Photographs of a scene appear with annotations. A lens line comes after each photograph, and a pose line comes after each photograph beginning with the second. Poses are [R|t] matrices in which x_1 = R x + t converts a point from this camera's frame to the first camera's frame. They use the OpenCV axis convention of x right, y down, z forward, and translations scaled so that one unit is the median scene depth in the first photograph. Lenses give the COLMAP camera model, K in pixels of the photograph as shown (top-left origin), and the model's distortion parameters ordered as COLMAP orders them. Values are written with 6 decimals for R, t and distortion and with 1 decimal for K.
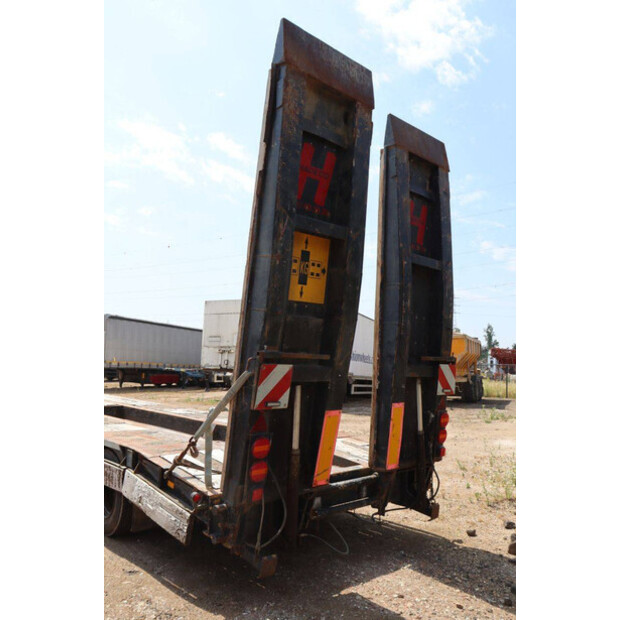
lens RADIAL K [[558.5, 0, 309.5], [0, 558.5, 311.1], [0, 0, 1]] dist [-0.094611, -0.012881]
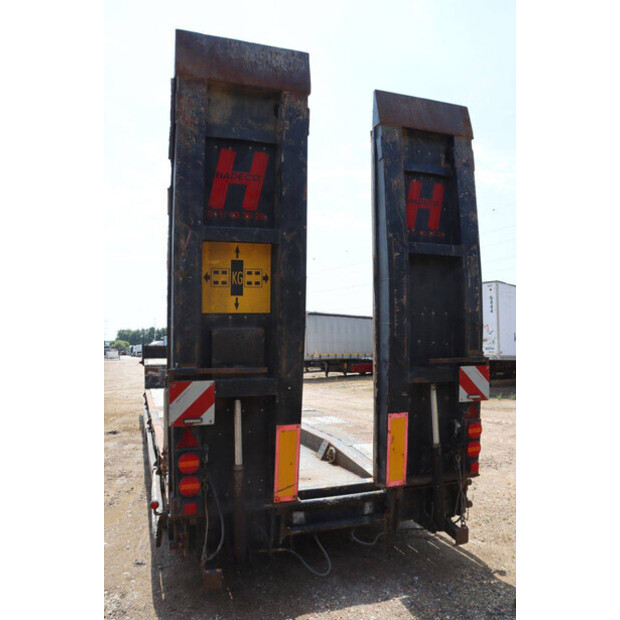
lens RADIAL K [[521.5, 0, 309.6], [0, 521.5, 310.3], [0, 0, 1]] dist [-0.112928, 0.049254]
pose [[0.901628, -0.067967, -0.427139, 0.452202], [0.077528, 0.996978, 0.005008, -0.015736], [0.425507, -0.037630, 0.904172, 0.223278]]
